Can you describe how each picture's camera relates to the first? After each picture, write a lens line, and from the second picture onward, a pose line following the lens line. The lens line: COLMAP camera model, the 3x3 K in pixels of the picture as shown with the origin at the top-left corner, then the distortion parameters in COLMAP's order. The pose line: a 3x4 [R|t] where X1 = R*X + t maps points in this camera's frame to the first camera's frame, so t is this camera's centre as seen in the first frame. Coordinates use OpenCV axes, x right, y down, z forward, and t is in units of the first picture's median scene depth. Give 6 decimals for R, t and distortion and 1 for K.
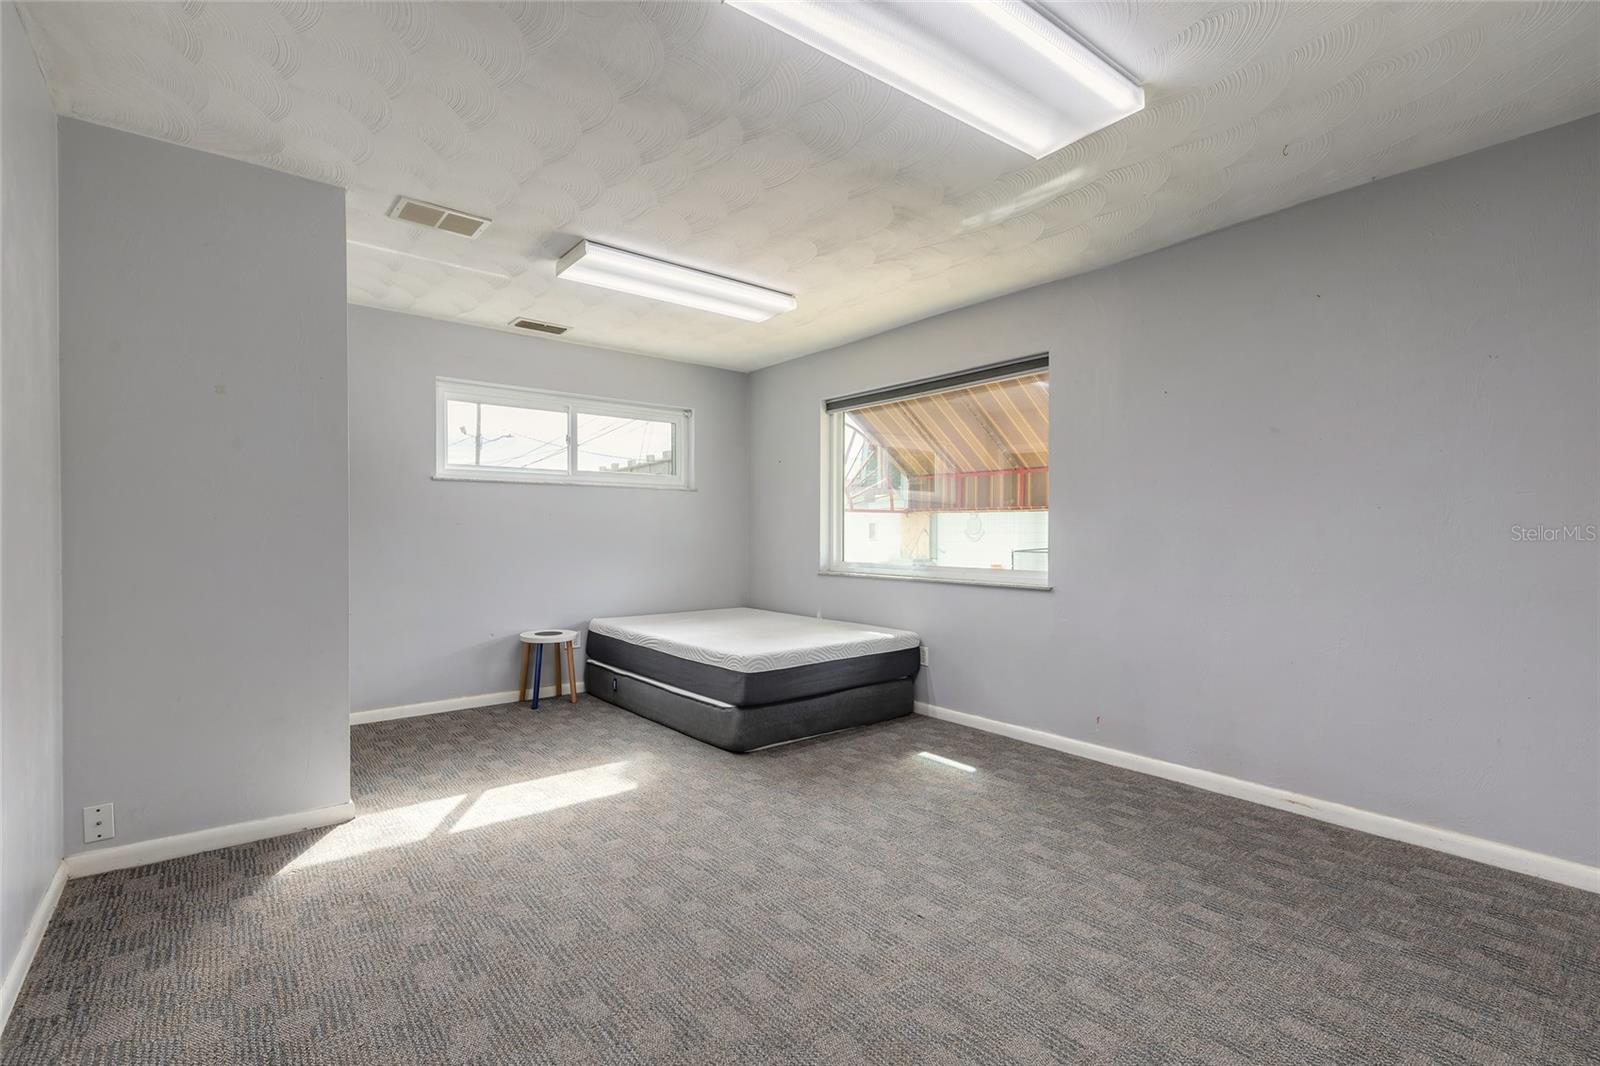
lens RADIAL K [[720.8, 0, 815.9], [0, 720.8, 538.1], [0, 0, 1]] dist [0.004221, 0.000213]
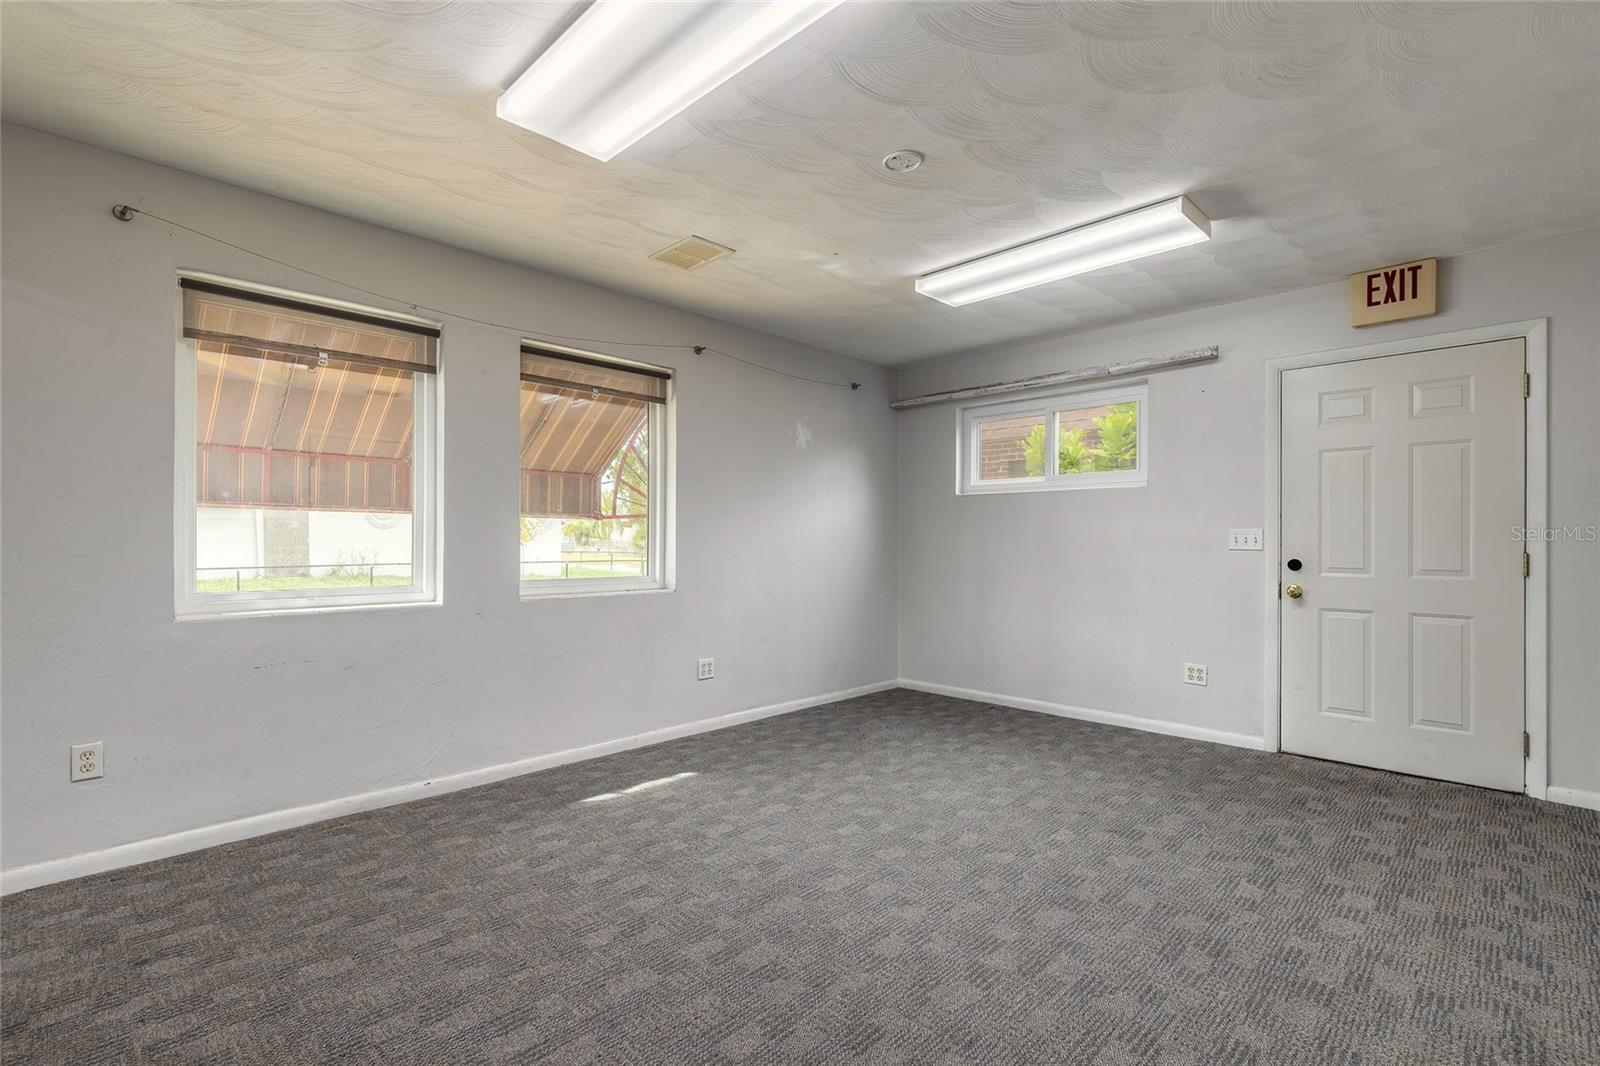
lens RADIAL K [[735.1, 0, 800.0], [0, 735.1, 533.0], [0, 0, 1]] dist [0.001728, 0.000003]
pose [[-0.100226, 0.004799, 0.994953, -0.986679], [0.006513, 0.999970, -0.004167, -0.011773], [-0.994943, 0.006063, -0.100254, 1.203895]]
